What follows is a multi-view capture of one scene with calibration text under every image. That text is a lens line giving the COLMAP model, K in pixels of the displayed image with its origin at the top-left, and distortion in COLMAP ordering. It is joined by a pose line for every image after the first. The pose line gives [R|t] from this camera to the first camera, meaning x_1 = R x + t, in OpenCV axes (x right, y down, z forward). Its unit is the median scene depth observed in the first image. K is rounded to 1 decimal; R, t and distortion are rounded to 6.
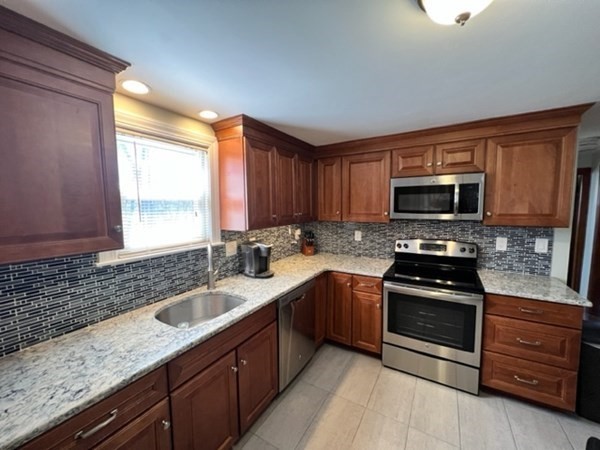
lens RADIAL K [[239.5, 0, 299.6], [0, 239.5, 224.6], [0, 0, 1]] dist [-0.001903, 0.000174]
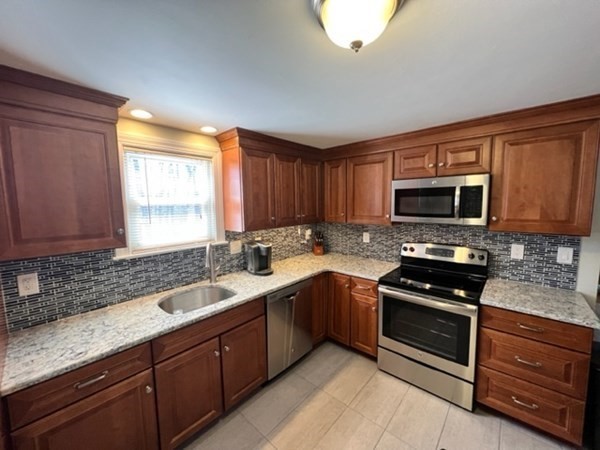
lens RADIAL K [[239.5, 0, 299.6], [0, 239.5, 224.6], [0, 0, 1]] dist [-0.001903, 0.000174]
pose [[0.982874, 0.015122, -0.183656, 0.256876], [-0.012215, 0.999782, 0.016952, -0.032731], [0.183872, -0.014418, 0.982844, -0.041832]]
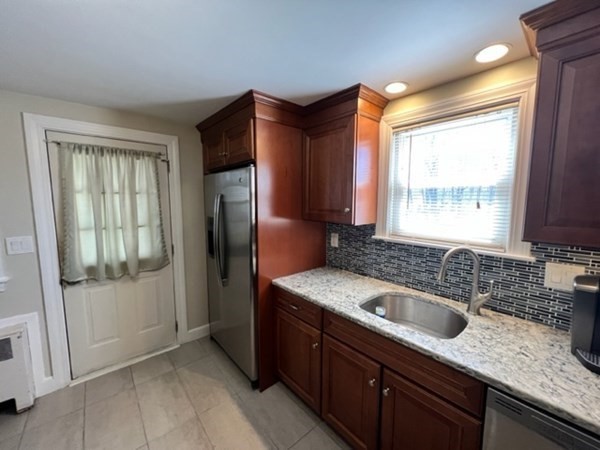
lens RADIAL K [[239.5, 0, 299.6], [0, 239.5, 224.6], [0, 0, 1]] dist [-0.001903, 0.000174]
pose [[-0.302295, 0.110249, -0.946817, 0.448565], [-0.077712, 0.987132, 0.139755, -0.048054], [0.950041, 0.115827, -0.289837, 0.741274]]
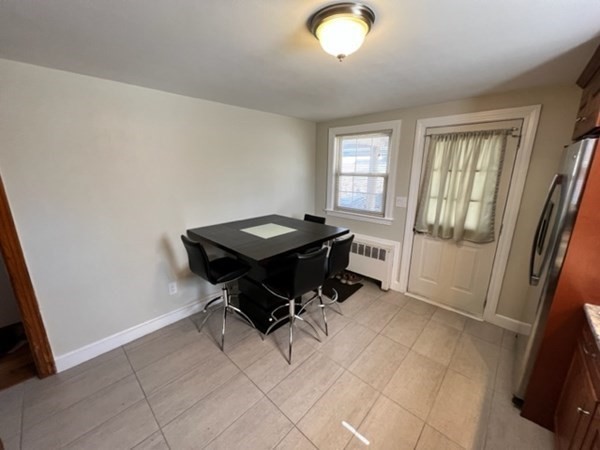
lens RADIAL K [[239.5, 0, 299.6], [0, 239.5, 224.6], [0, 0, 1]] dist [-0.001903, 0.000174]
pose [[-0.979188, -0.039577, 0.199057, 0.244028], [0.024932, 0.949916, 0.311510, -0.125225], [-0.201416, 0.309989, -0.929160, 1.116038]]
